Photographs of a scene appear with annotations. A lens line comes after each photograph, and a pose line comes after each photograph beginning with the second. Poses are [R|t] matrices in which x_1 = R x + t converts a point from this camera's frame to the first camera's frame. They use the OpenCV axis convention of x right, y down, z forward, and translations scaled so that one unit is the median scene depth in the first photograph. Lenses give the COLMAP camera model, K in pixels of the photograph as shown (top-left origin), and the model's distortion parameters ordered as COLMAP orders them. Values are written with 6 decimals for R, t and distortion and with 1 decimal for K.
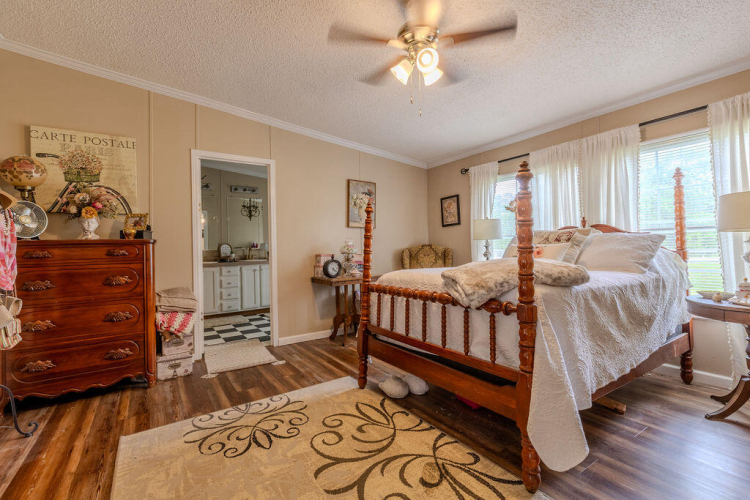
lens RADIAL K [[344.9, 0, 375.3], [0, 344.9, 246.9], [0, 0, 1]] dist [0.003092, -0.001373]
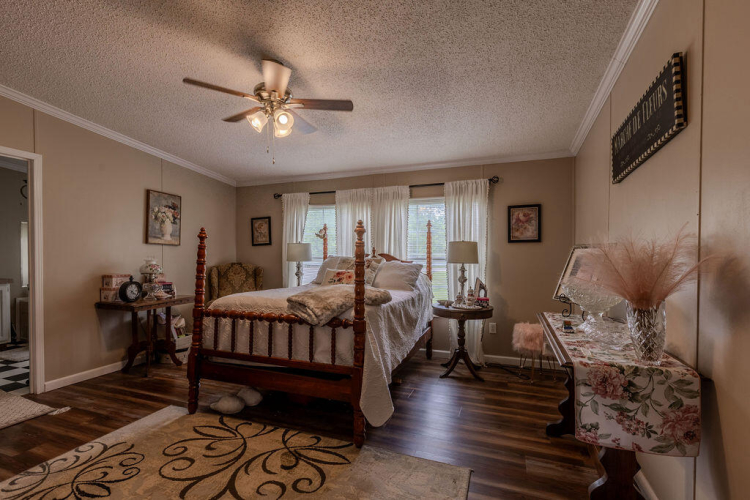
lens RADIAL K [[344.9, 0, 379.8], [0, 344.9, 269.2], [0, 0, 1]] dist [0.003092, -0.001373]
pose [[0.812272, 0.000067, 0.583279, -0.207100], [-0.020967, 0.999357, 0.029083, -0.055326], [-0.582902, -0.035852, 0.811751, -0.130787]]
